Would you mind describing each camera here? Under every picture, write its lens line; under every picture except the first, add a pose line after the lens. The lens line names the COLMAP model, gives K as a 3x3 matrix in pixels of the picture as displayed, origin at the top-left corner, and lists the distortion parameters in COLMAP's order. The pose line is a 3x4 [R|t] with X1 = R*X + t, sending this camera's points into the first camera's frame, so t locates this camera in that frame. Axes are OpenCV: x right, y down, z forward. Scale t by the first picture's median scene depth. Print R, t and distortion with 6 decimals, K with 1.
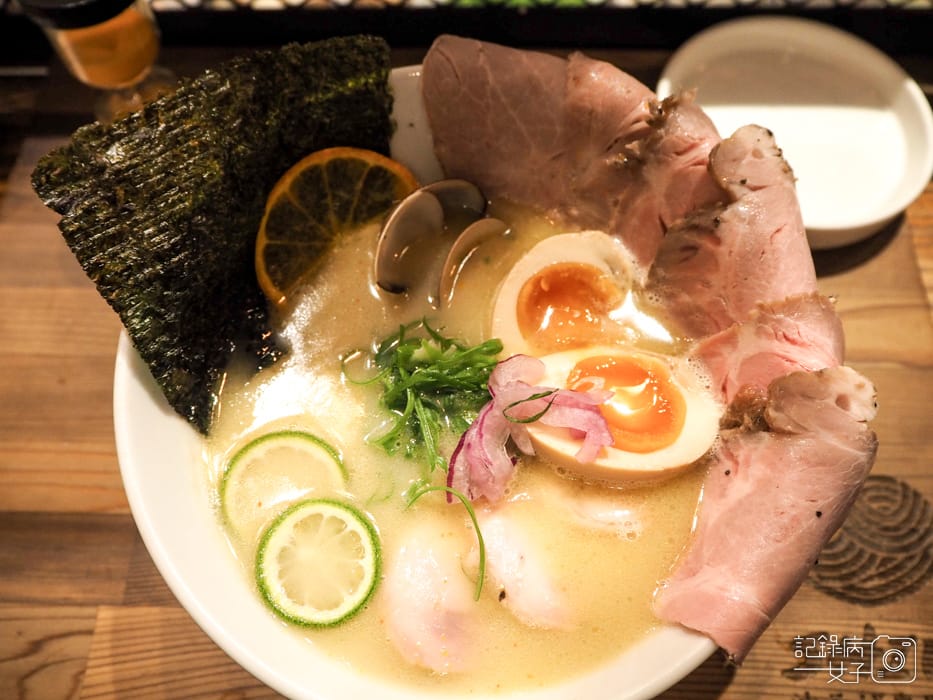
lens RADIAL K [[798.5, 0, 467.0], [0, 798.5, 364.8], [0, 0, 1]] dist [-0.026946, 0.006850]
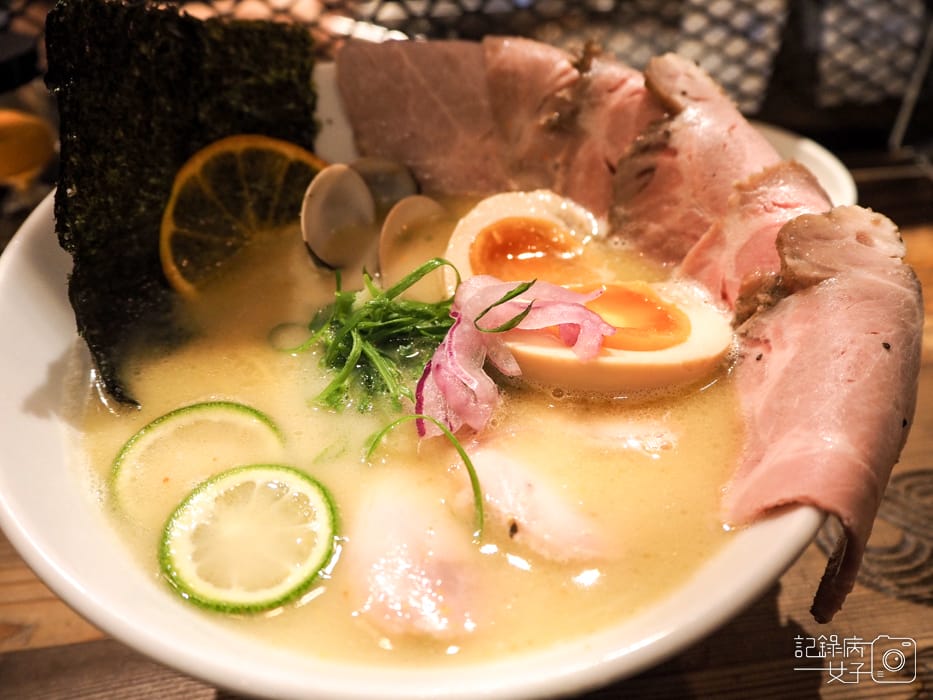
lens RADIAL K [[798.5, 0, 467.0], [0, 798.5, 364.8], [0, 0, 1]] dist [-0.026946, 0.006850]
pose [[0.986871, -0.122588, 0.105152, -0.049444], [0.154018, 0.910289, -0.384256, 0.391540], [-0.048614, 0.395407, 0.917219, 0.265159]]
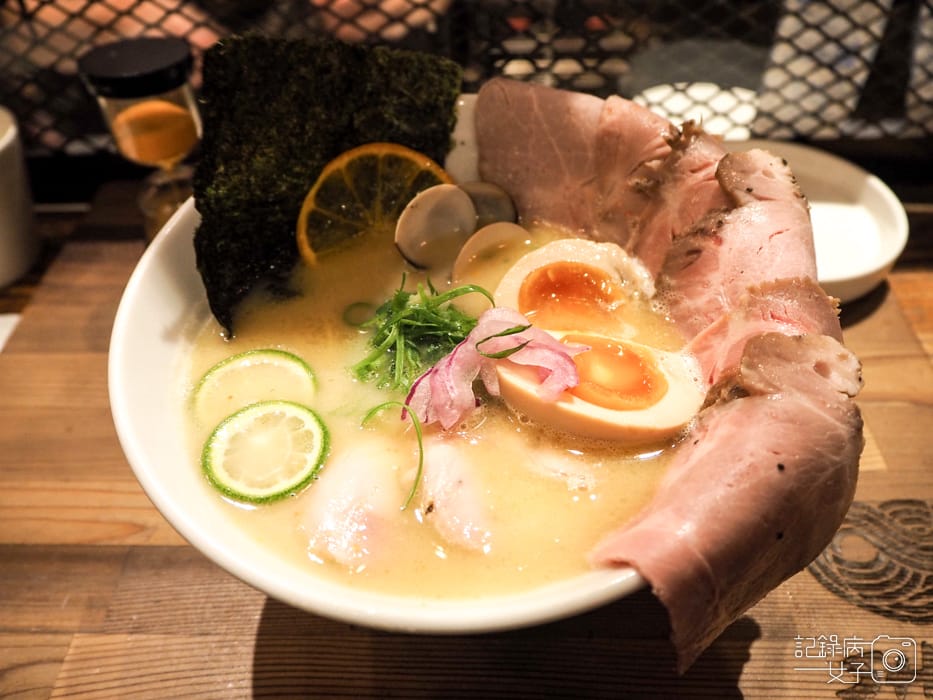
lens RADIAL K [[798.5, 0, 467.0], [0, 798.5, 364.8], [0, 0, 1]] dist [-0.026946, 0.006850]
pose [[0.970174, 0.157293, -0.184447, 0.215879], [-0.211055, 0.922373, -0.323550, 0.394847], [0.119237, 0.352828, 0.928060, 0.068328]]
